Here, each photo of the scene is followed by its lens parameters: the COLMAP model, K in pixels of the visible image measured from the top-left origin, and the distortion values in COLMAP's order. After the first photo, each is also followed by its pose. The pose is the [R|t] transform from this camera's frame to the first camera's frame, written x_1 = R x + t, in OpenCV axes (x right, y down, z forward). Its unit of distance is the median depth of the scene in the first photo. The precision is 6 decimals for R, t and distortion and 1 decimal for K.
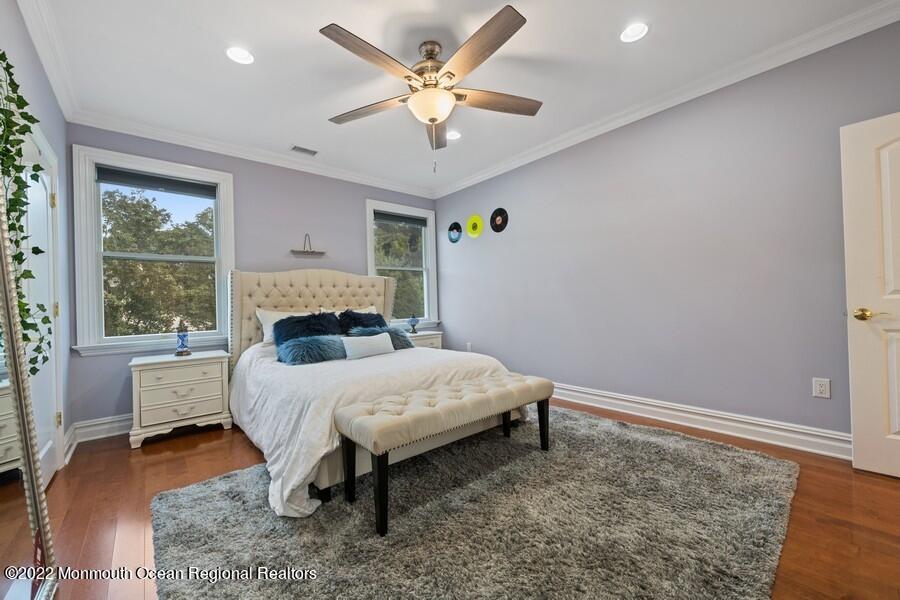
lens RADIAL K [[359.0, 0, 452.7], [0, 359.0, 303.1], [0, 0, 1]] dist [-0.001089, -0.000189]
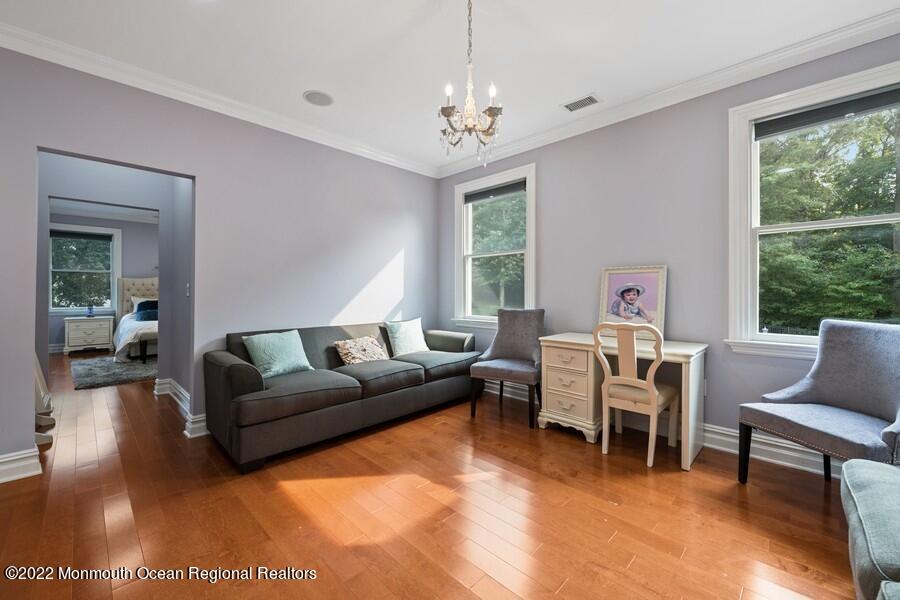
lens RADIAL K [[359.0, 0, 447.5], [0, 359.0, 294.1], [0, 0, 1]] dist [-0.001089, -0.000189]
pose [[0.995496, 0.025803, 0.091225, 1.218780], [-0.026000, 0.999661, 0.000965, -0.053194], [-0.091169, -0.003333, 0.995830, -1.382045]]
